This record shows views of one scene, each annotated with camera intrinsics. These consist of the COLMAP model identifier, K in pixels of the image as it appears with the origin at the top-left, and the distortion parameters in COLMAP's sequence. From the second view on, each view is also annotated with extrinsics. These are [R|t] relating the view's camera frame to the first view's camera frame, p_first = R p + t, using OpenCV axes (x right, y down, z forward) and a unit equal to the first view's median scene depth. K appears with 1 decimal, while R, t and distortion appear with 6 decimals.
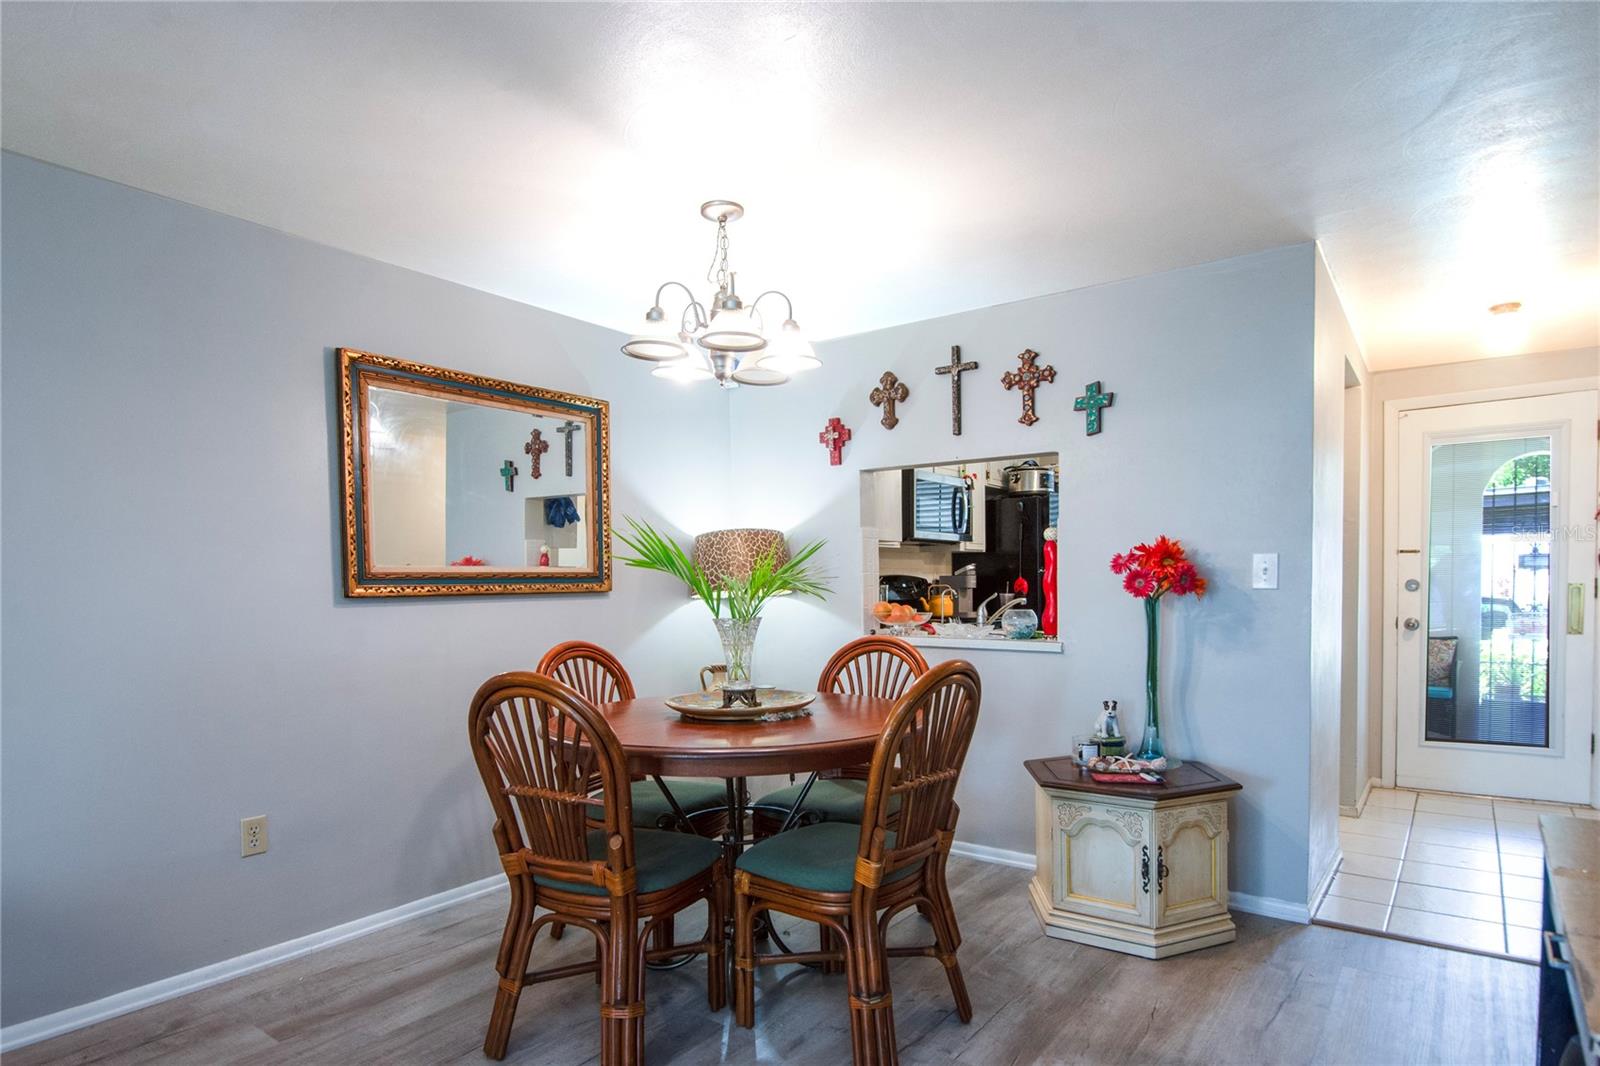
lens RADIAL K [[945.0, 0, 782.9], [0, 945.0, 603.4], [0, 0, 1]] dist [0.029756, -0.029637]
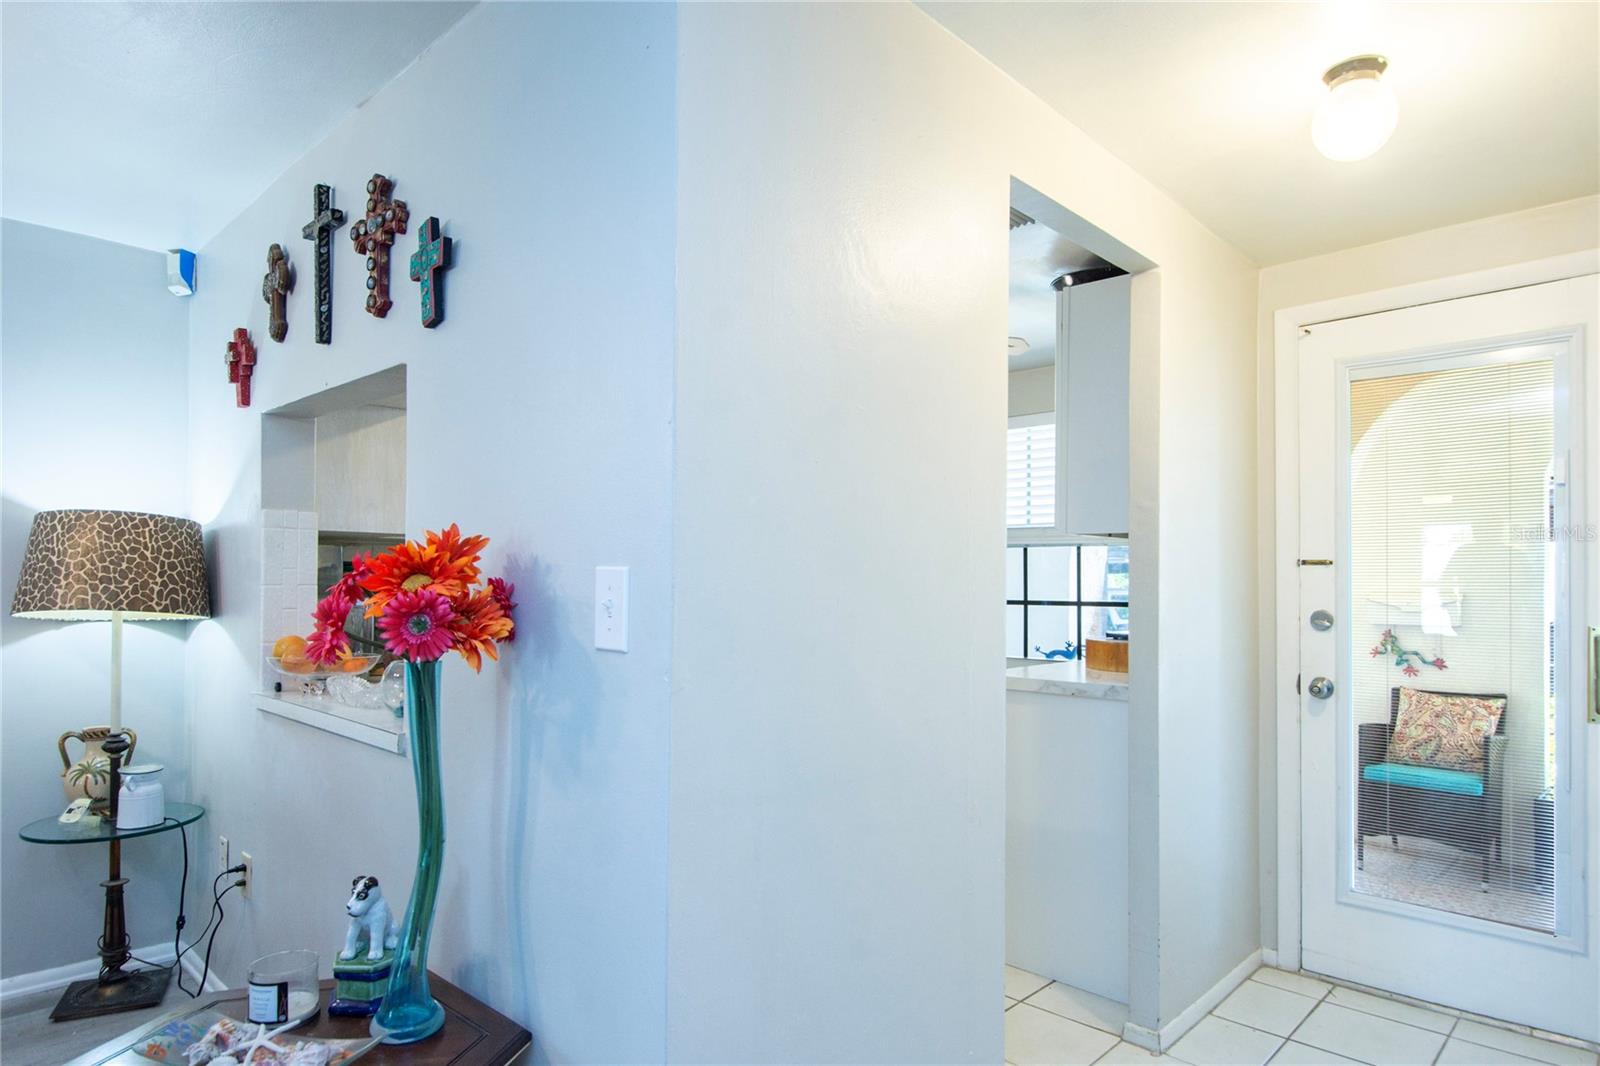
lens RADIAL K [[945.0, 0, 835.1], [0, 945.0, 570.3], [0, 0, 1]] dist [0.029756, -0.029637]
pose [[0.990980, 0.016147, -0.133031, 0.525250], [-0.020131, 0.999386, -0.028662, -0.032432], [0.132486, 0.031081, 0.990697, 0.459425]]
